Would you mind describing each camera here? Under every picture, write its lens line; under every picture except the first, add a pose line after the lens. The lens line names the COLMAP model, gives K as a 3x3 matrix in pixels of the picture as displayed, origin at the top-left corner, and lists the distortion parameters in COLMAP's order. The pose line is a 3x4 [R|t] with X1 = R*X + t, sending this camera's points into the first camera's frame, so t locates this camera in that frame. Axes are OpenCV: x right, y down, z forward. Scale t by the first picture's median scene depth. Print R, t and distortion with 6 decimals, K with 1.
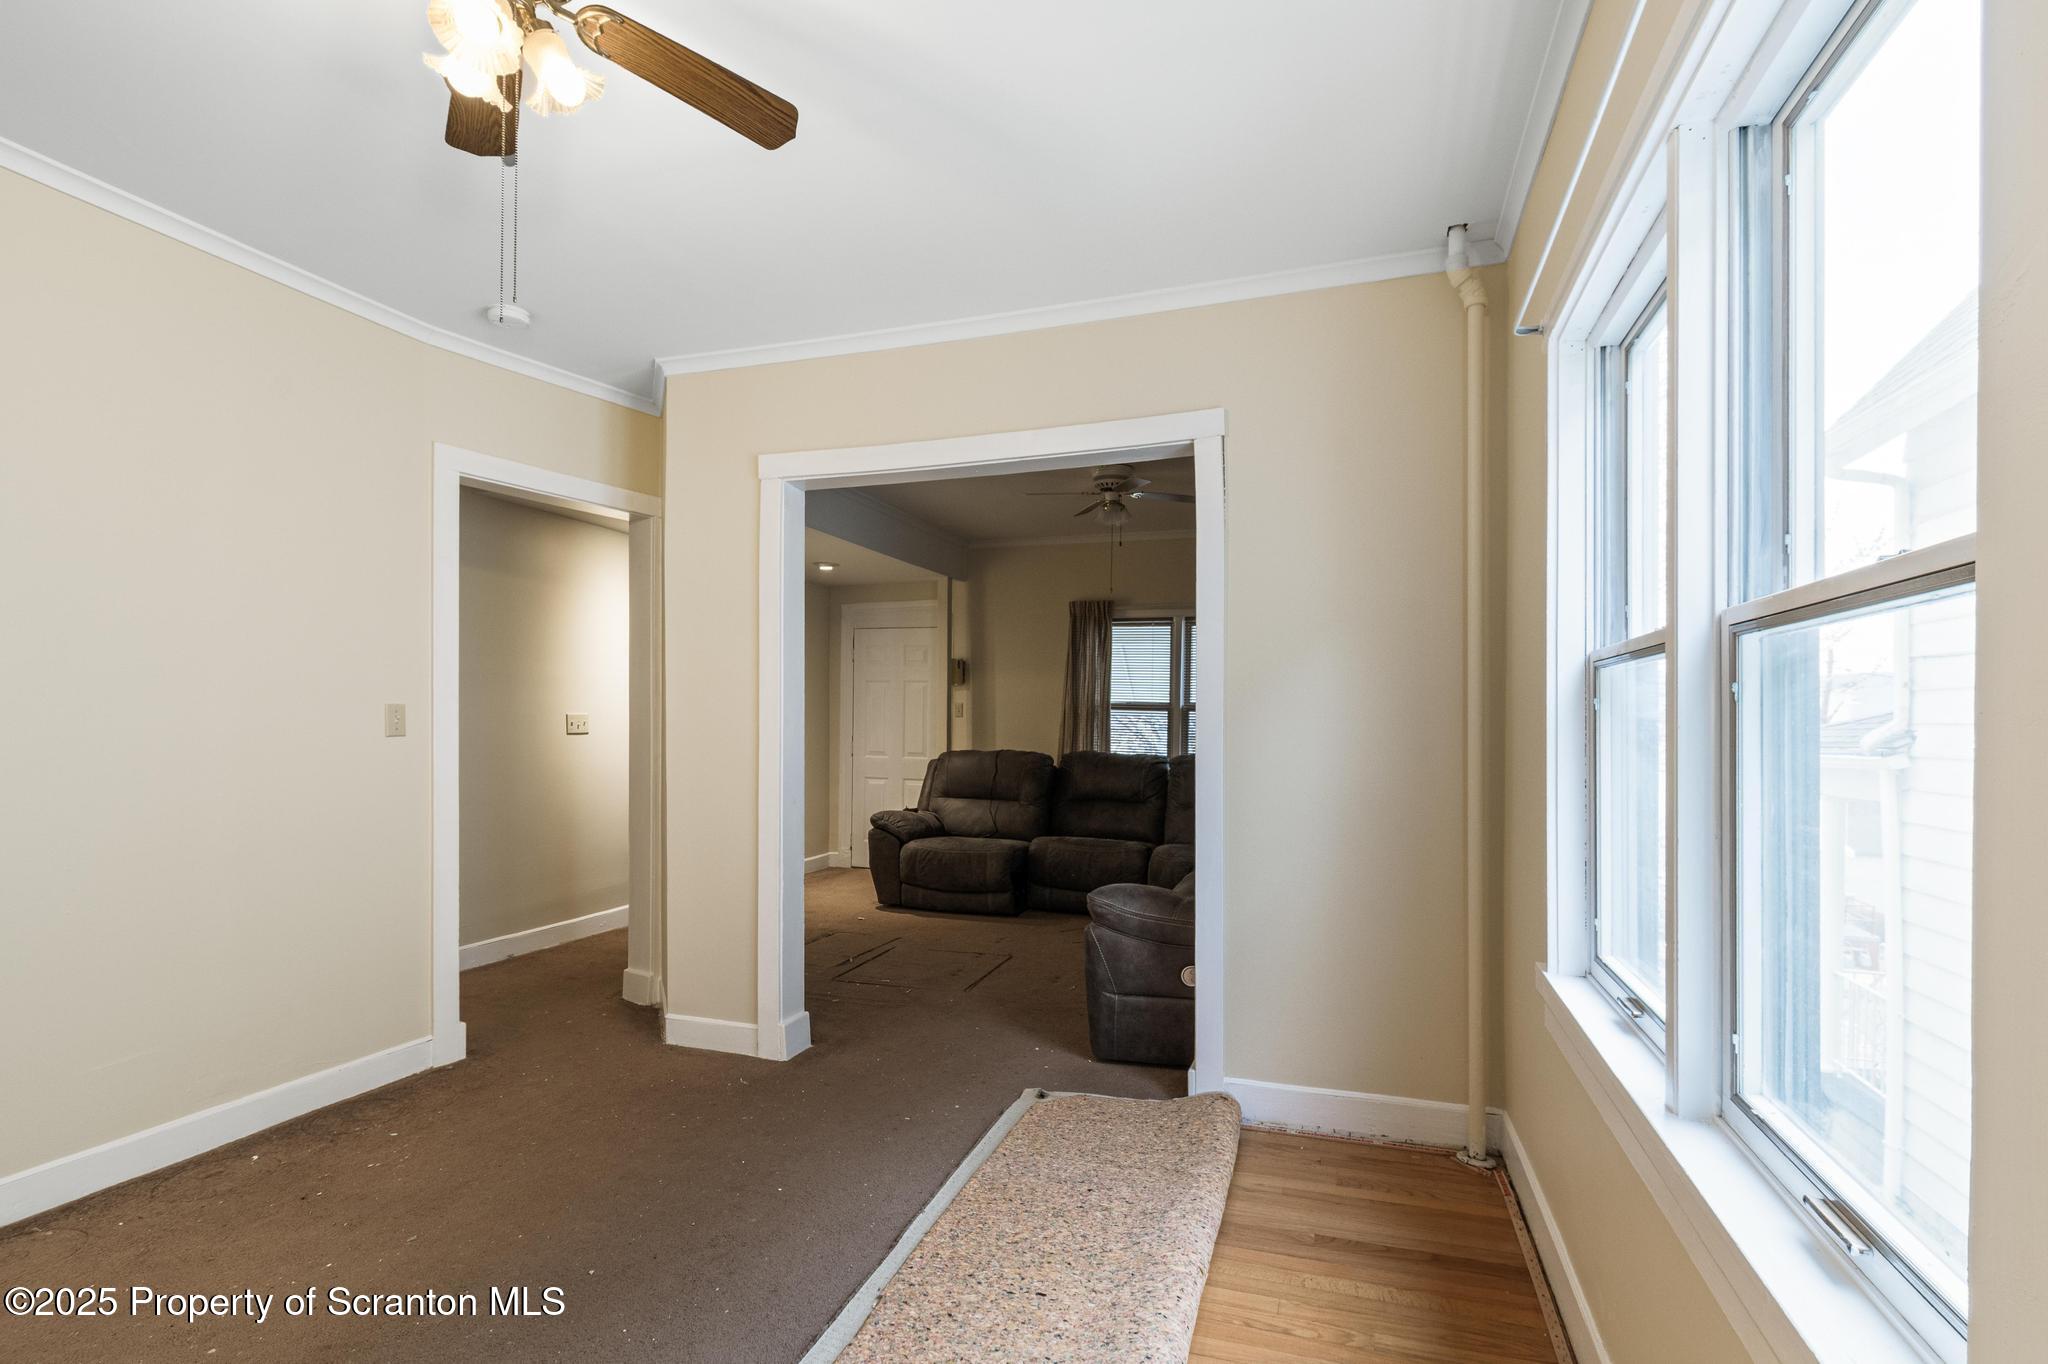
lens RADIAL K [[916.8, 0, 1037.2], [0, 916.8, 721.6], [0, 0, 1]] dist [0.005982, -0.000656]
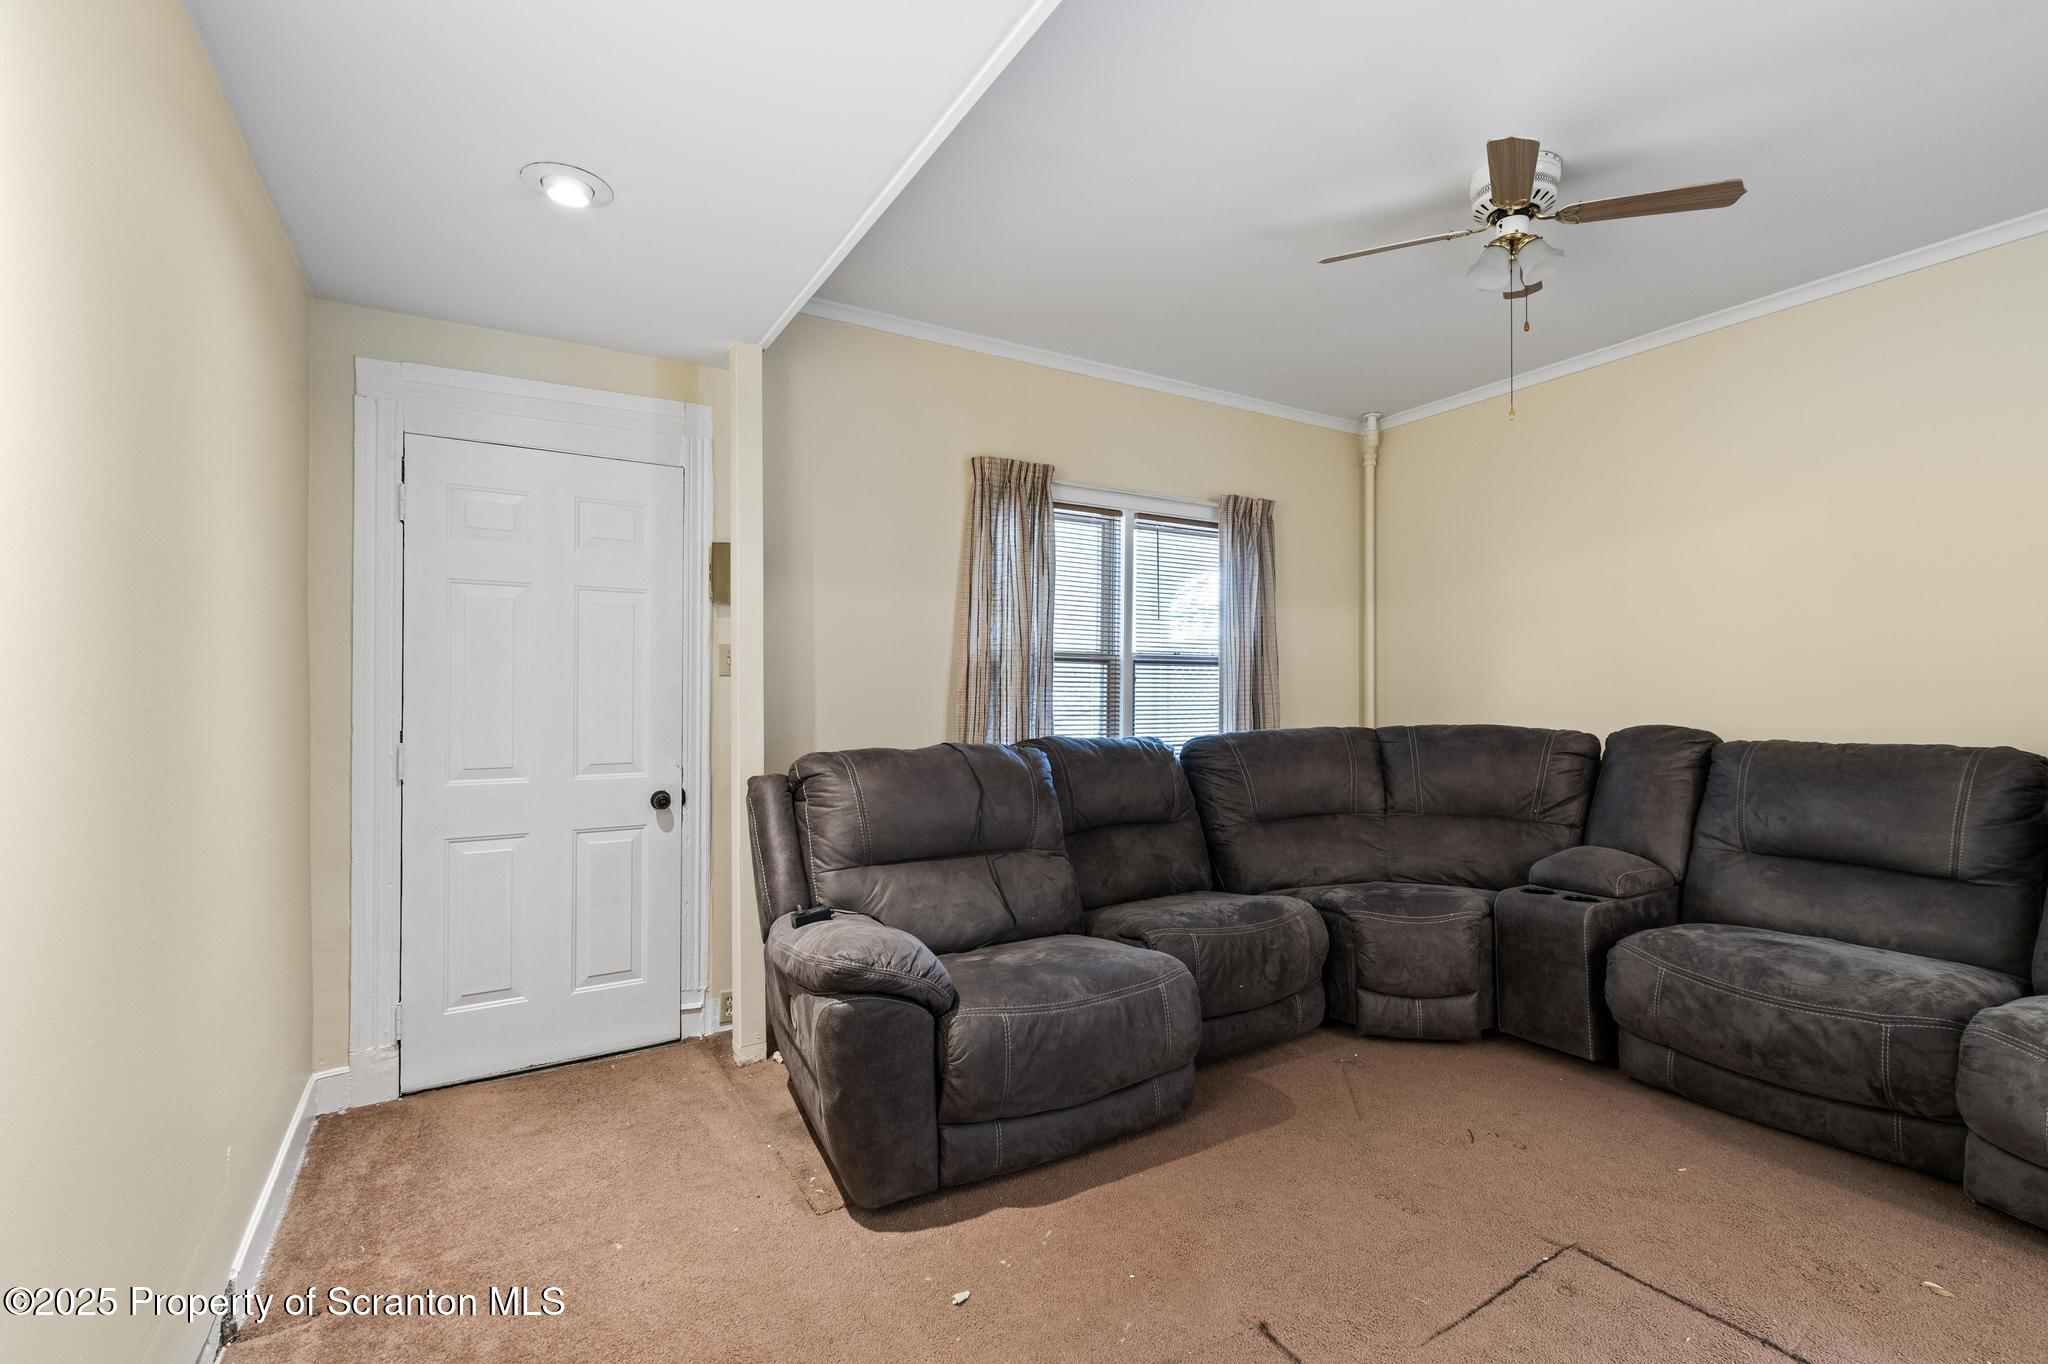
lens RADIAL K [[916.8, 0, 1041.6], [0, 916.8, 687.3], [0, 0, 1]] dist [0.005982, -0.000656]
pose [[0.647417, -0.008505, 0.762088, -0.365236], [0.013803, 0.999905, -0.000567, 0.003125], [-0.762011, 0.010886, 0.647473, 0.674331]]
